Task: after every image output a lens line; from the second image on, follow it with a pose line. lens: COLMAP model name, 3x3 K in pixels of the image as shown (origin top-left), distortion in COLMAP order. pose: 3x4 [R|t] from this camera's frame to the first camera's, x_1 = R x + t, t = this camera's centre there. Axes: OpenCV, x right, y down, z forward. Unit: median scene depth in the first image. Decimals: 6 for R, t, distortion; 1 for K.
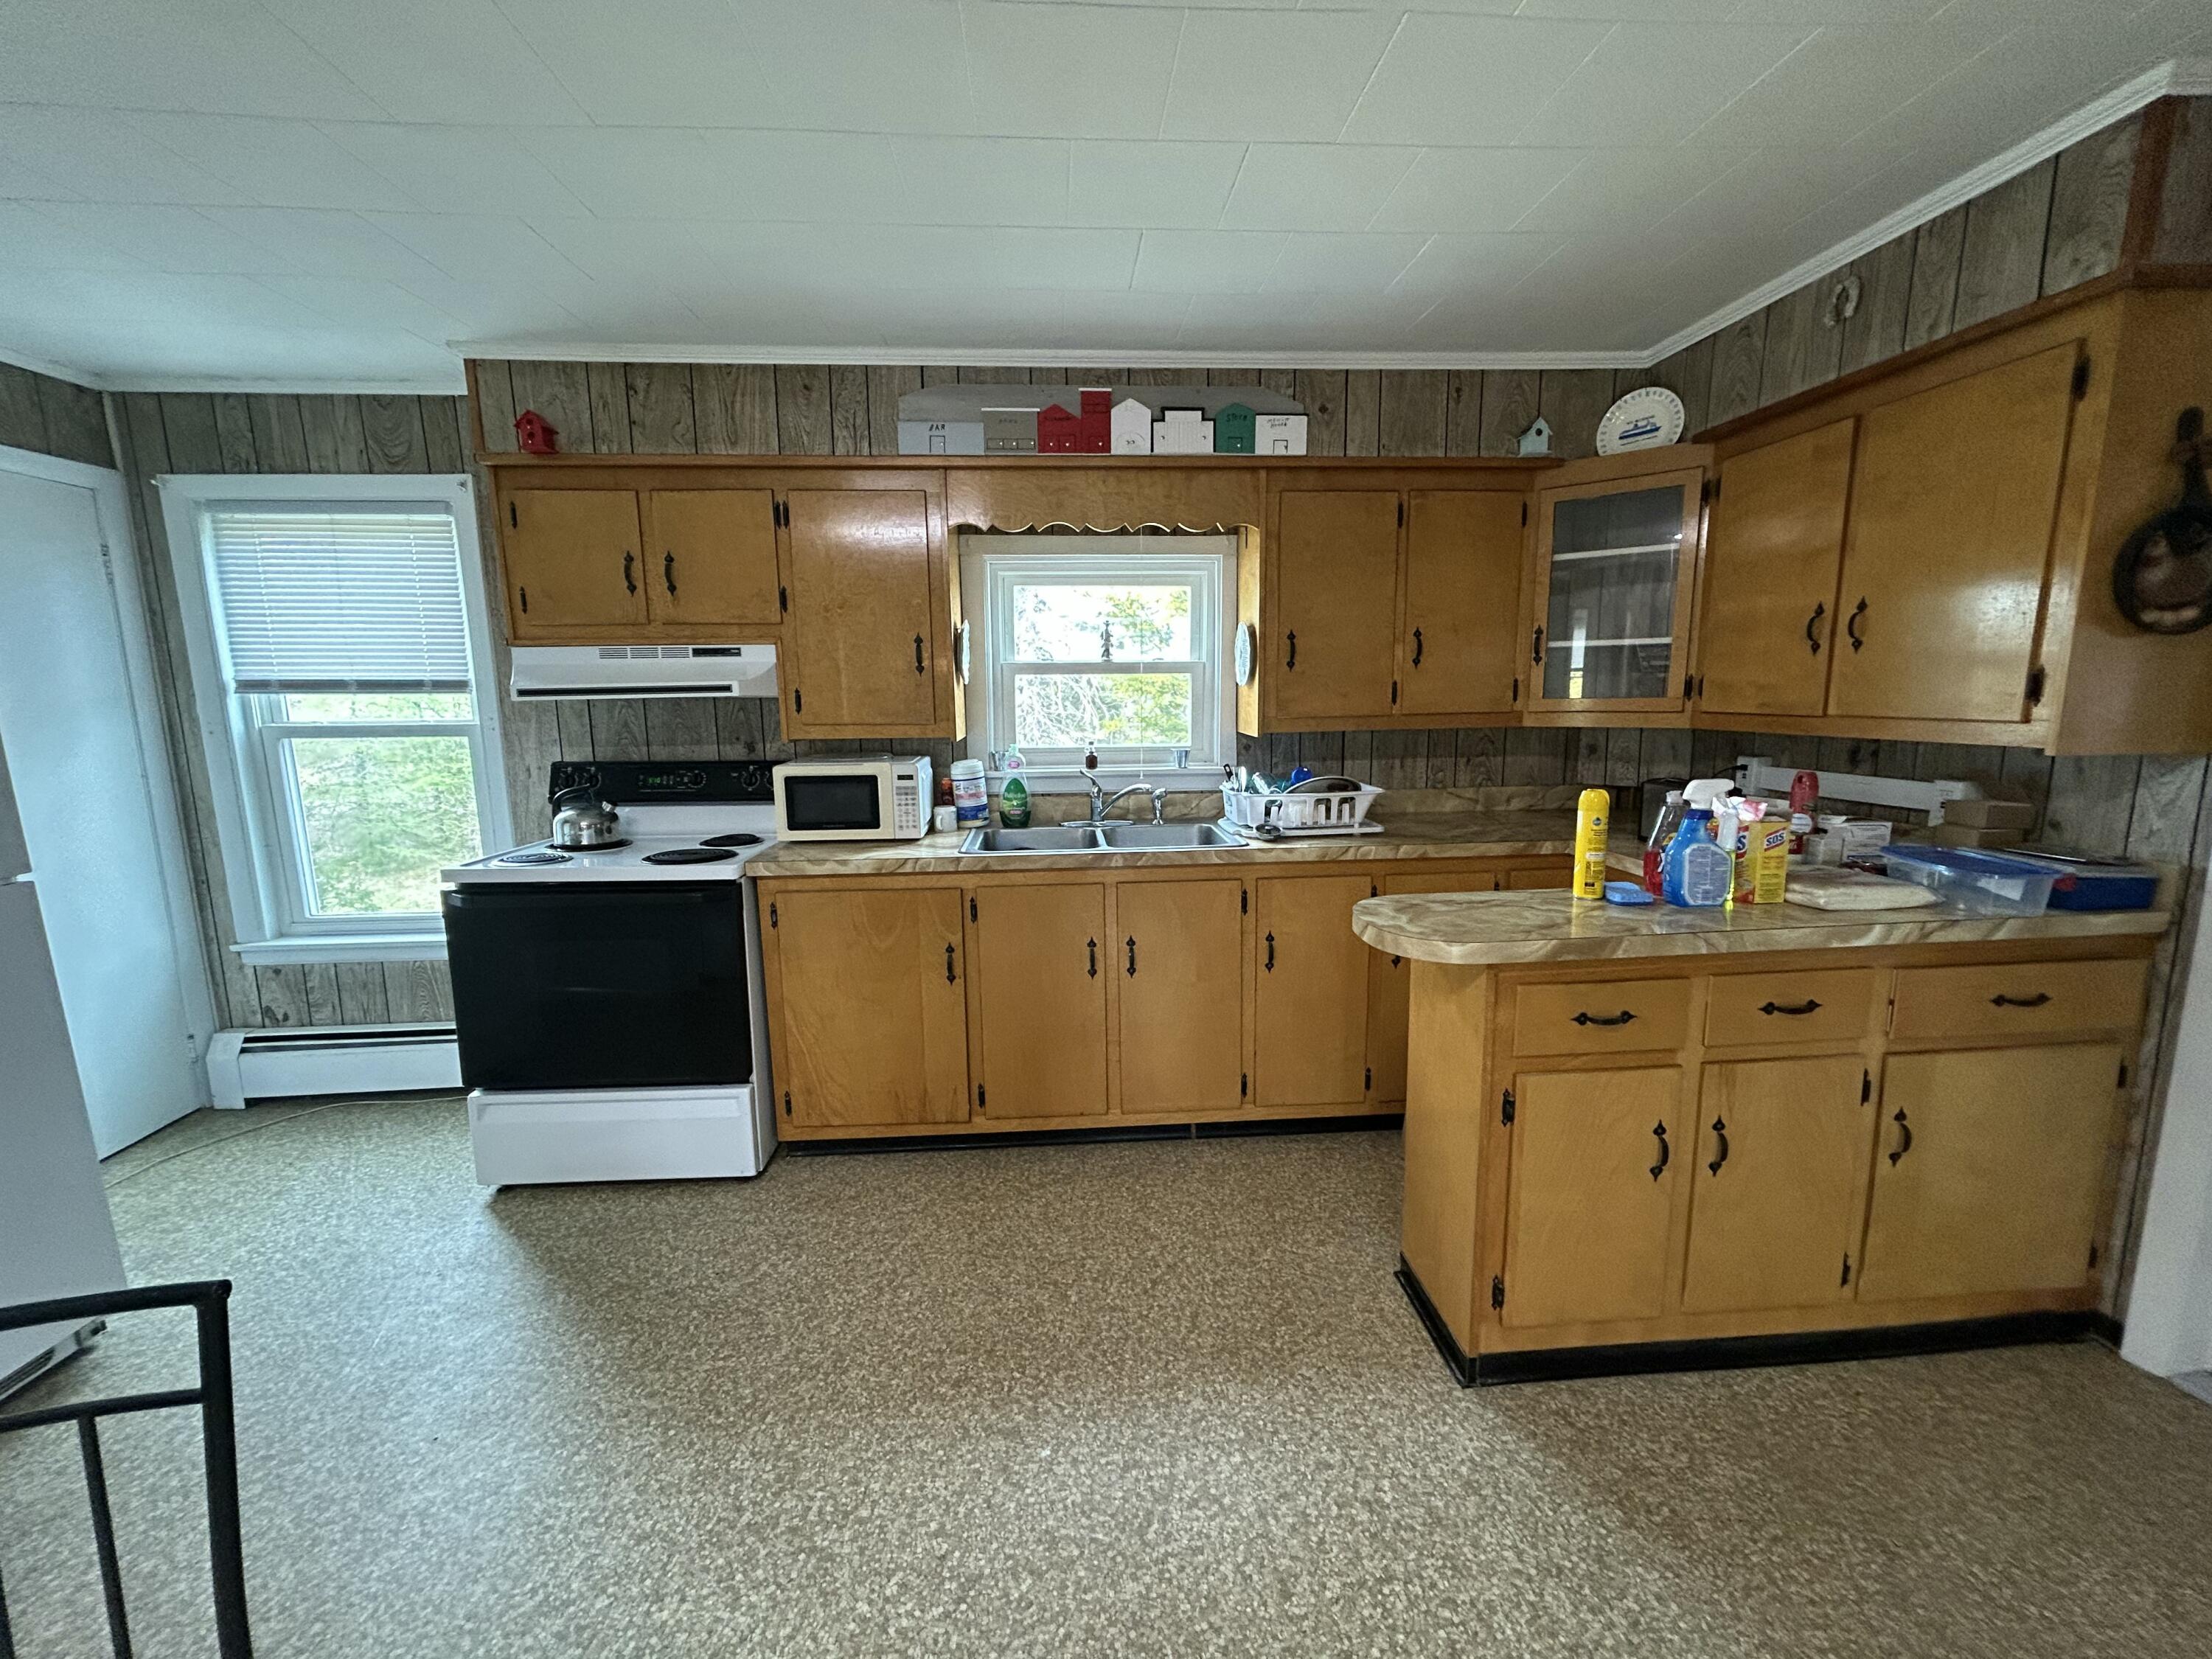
lens RADIAL K [[887.7, 0, 1106.0], [0, 887.7, 829.5], [0, 0, 1]] dist [-0.000717, -0.000080]
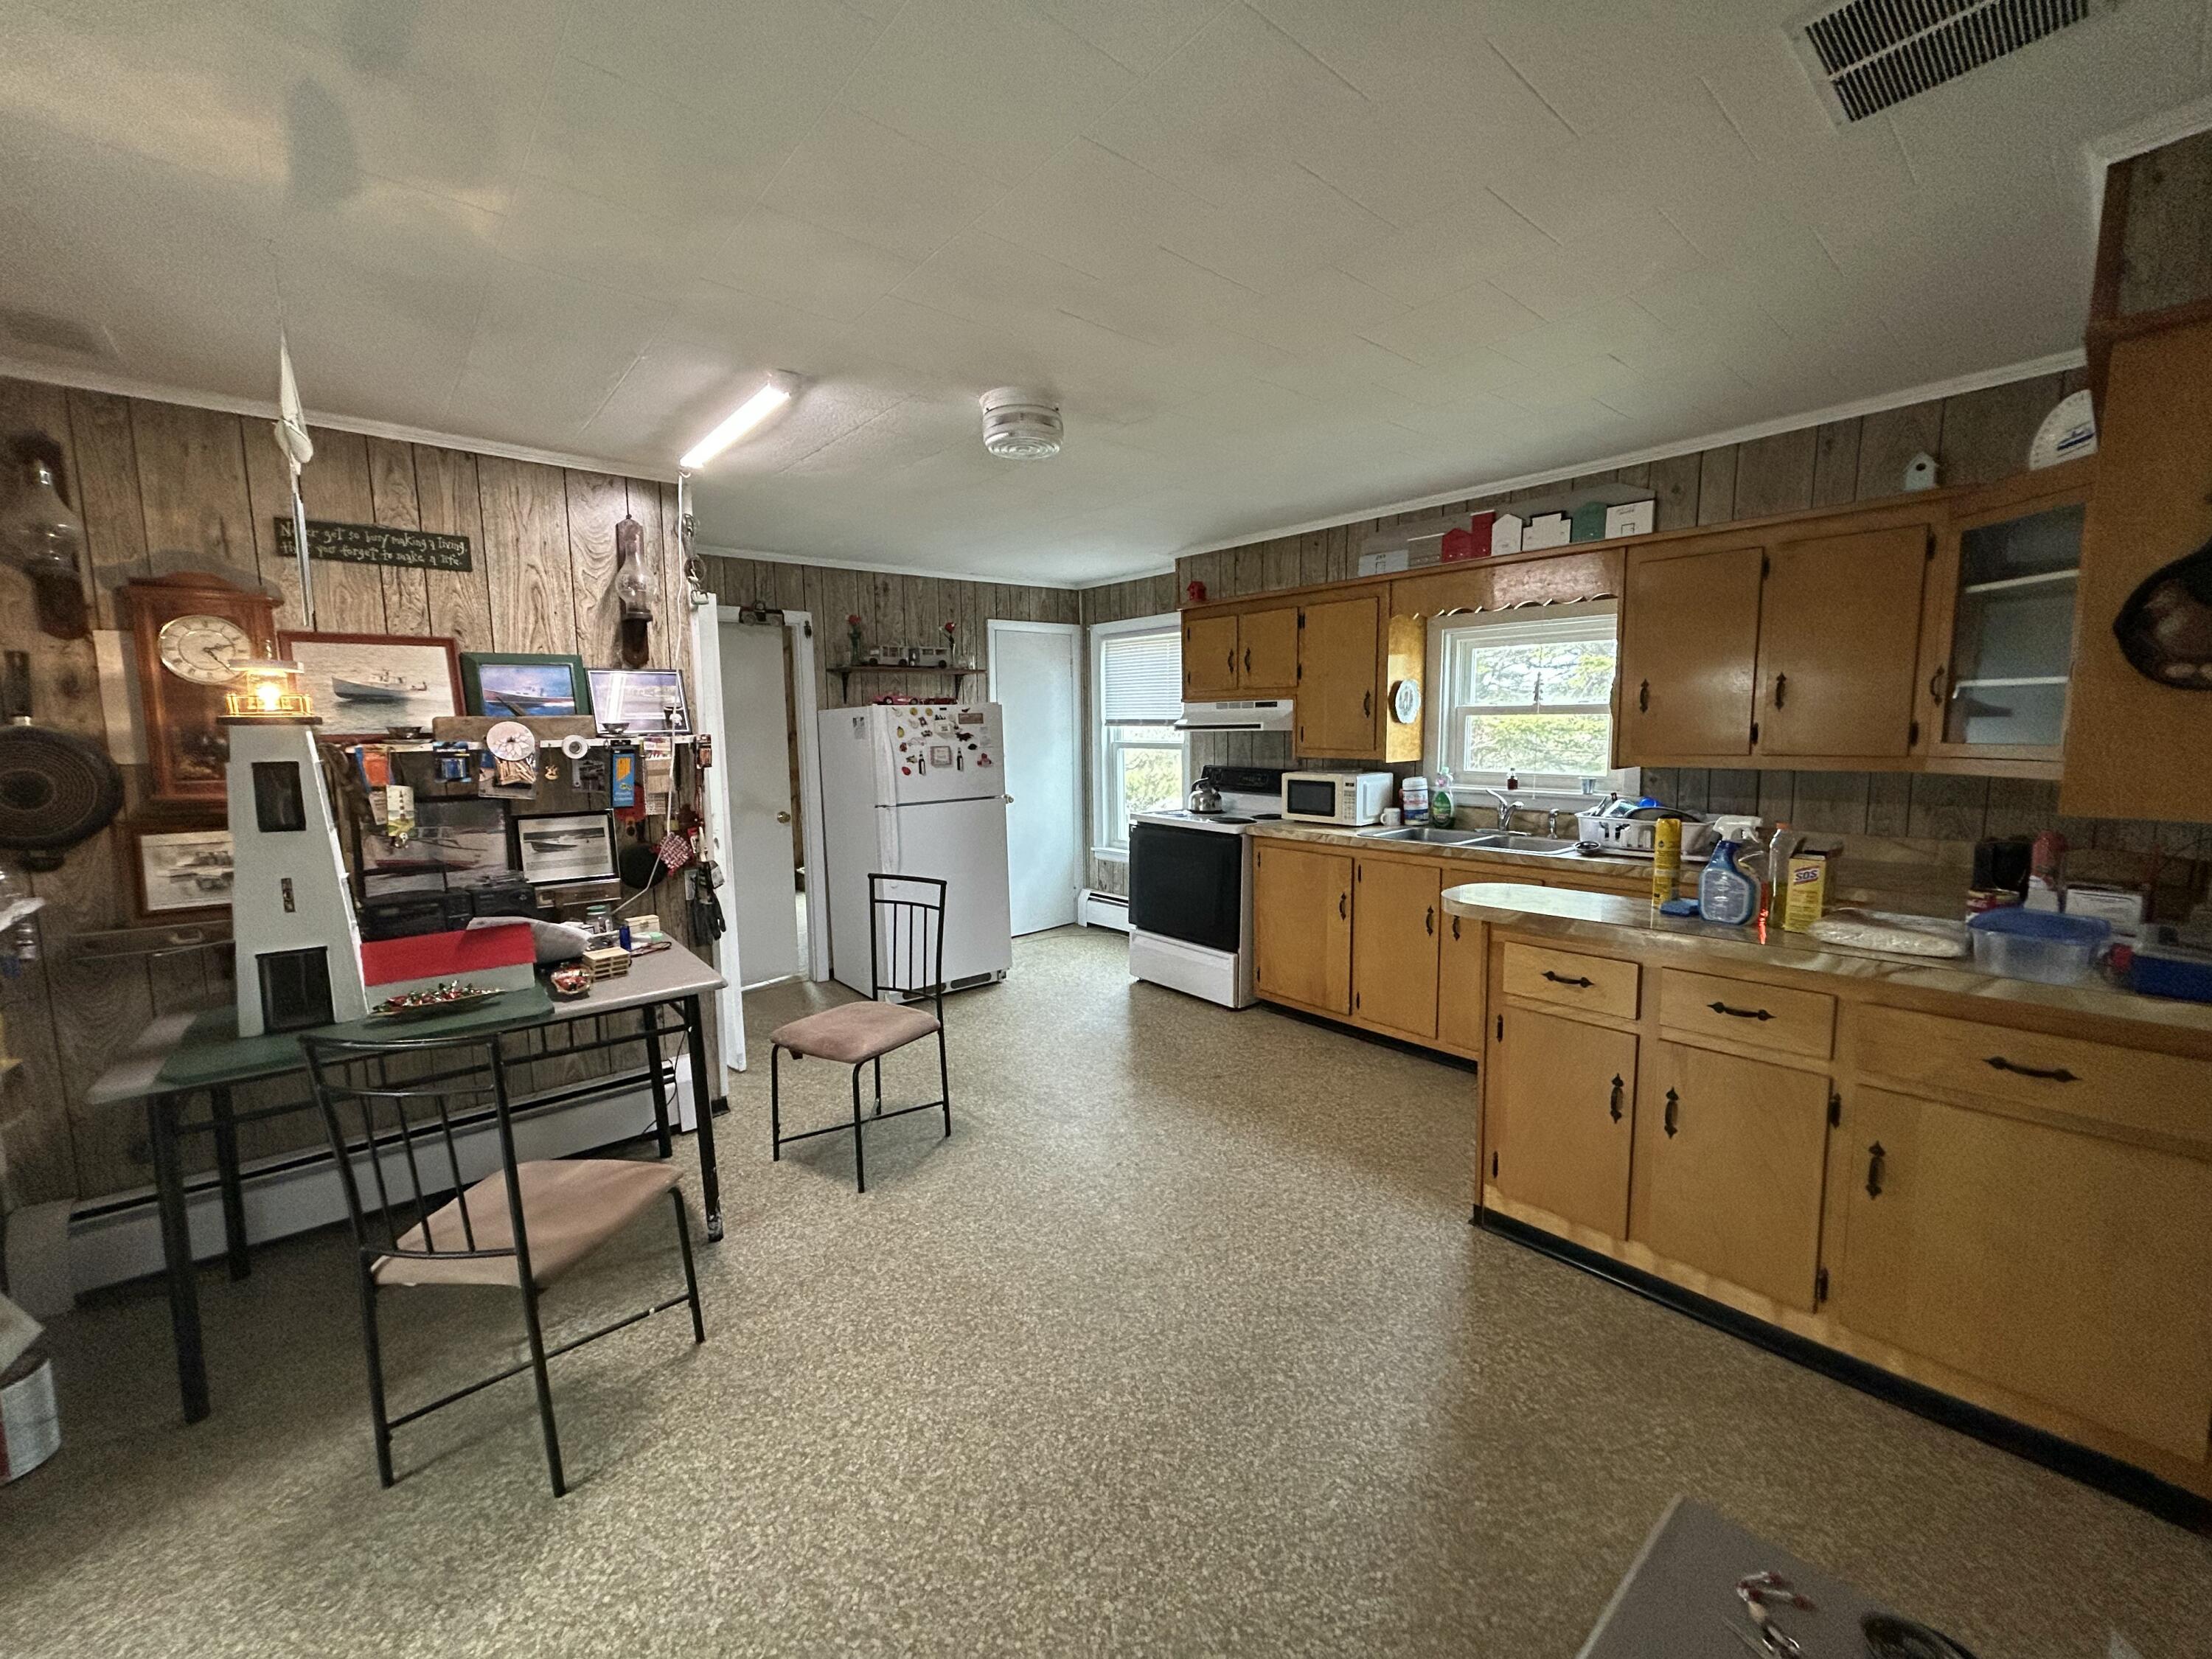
lens RADIAL K [[887.7, 0, 1106.0], [0, 887.7, 829.5], [0, 0, 1]] dist [-0.000717, -0.000080]
pose [[0.596215, 0.101065, -0.796438, 0.757187], [-0.120525, 0.992069, 0.035665, 0.013806], [0.793726, 0.074727, 0.603668, -0.249646]]
